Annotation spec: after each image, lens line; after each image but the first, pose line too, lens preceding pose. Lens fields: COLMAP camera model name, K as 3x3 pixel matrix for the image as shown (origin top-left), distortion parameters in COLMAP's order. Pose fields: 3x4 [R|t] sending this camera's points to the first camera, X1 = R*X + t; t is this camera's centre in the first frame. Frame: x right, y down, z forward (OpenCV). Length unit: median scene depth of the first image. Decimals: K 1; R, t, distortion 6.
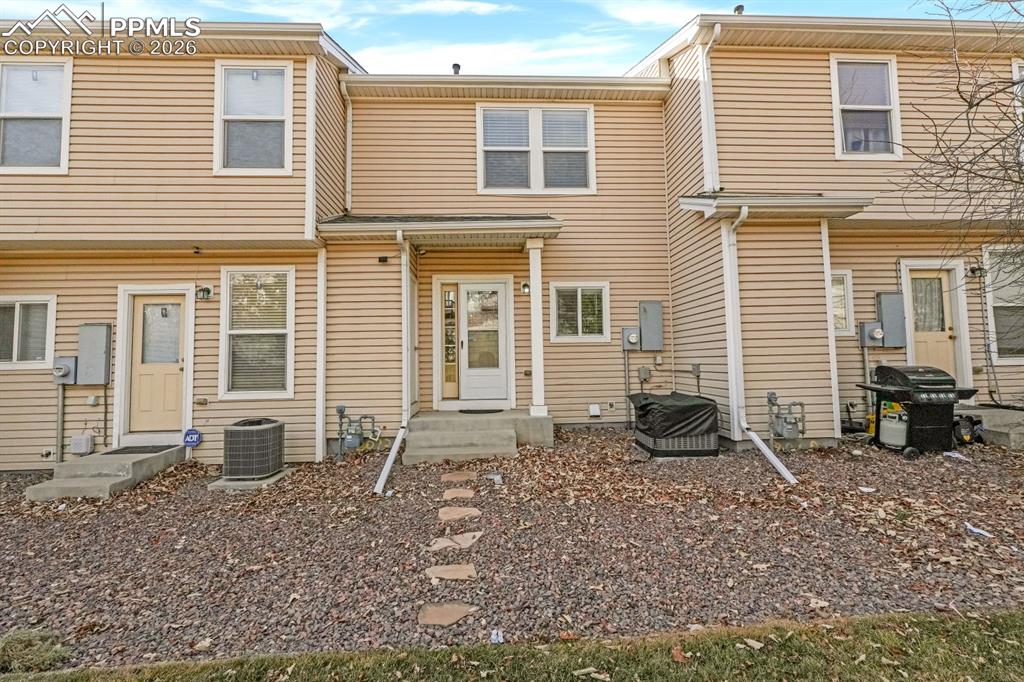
lens RADIAL K [[437.3, 0, 512.0], [0, 437.3, 341.0], [0, 0, 1]] dist [-0.000071, -0.000218]
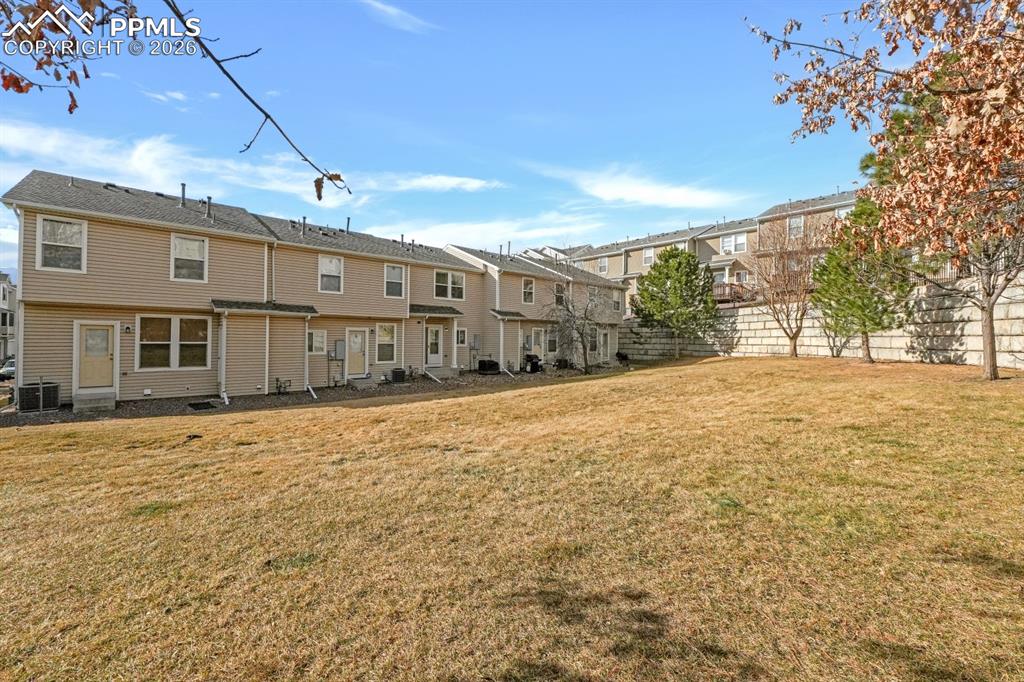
lens RADIAL K [[437.3, 0, 512.0], [0, 437.3, 341.0], [0, 0, 1]] dist [-0.000071, -0.000218]
pose [[0.771517, 0.022631, 0.635806, -1.869976], [-0.059744, 0.997528, 0.036989, -0.207167], [-0.633397, -0.066523, 0.770962, -2.059034]]
